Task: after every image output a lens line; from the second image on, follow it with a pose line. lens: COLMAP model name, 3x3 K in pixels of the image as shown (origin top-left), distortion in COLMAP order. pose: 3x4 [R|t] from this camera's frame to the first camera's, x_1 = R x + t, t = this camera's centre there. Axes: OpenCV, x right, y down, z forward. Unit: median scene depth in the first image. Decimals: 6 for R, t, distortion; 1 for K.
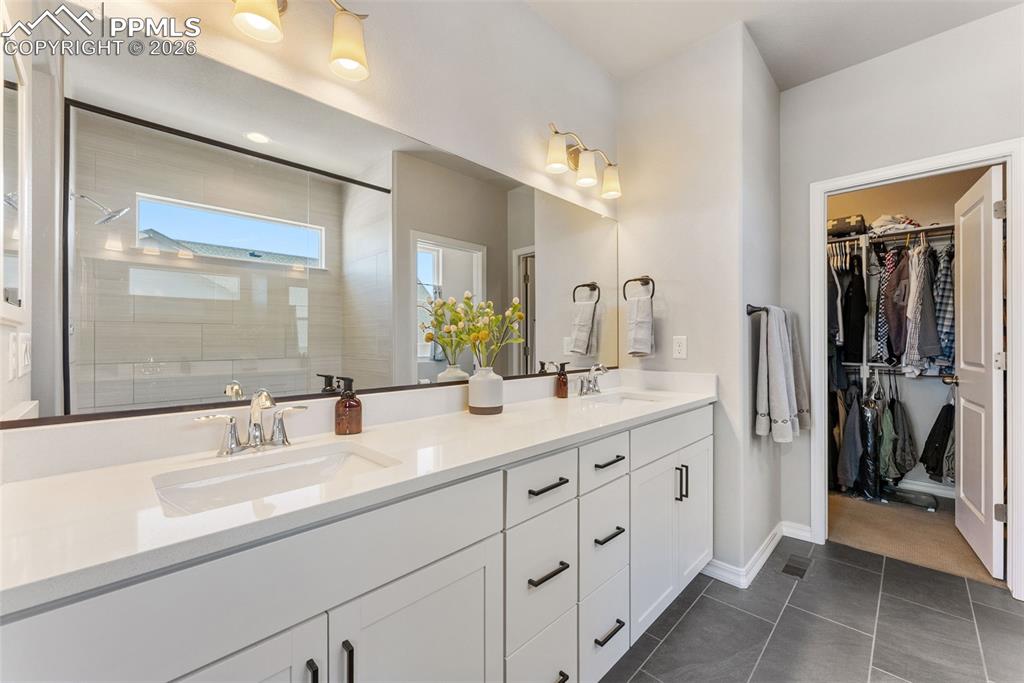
lens RADIAL K [[461.2, 0, 509.7], [0, 461.2, 339.9], [0, 0, 1]] dist [-0.004673, 0.003626]
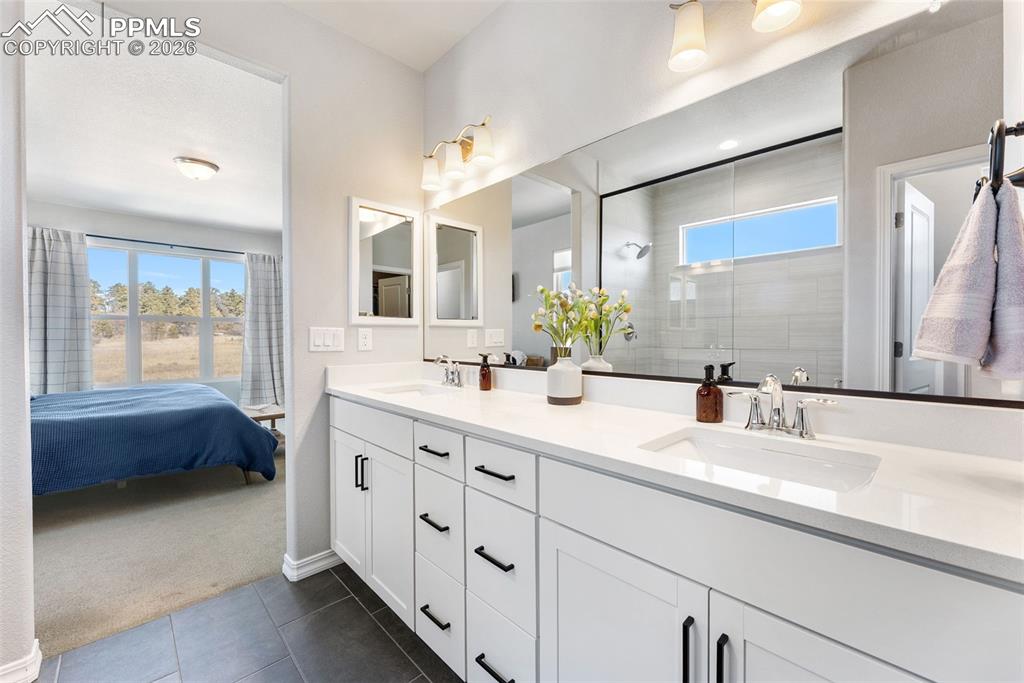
lens RADIAL K [[410.8, 0, 509.7], [0, 410.8, 338.0], [0, 0, 1]] dist [0.007463, -0.000104]
pose [[-0.058706, 0.019624, -0.998082, 0.956696], [0.011491, 0.999754, 0.018981, -0.002802], [0.998209, -0.010354, -0.058917, 1.054314]]
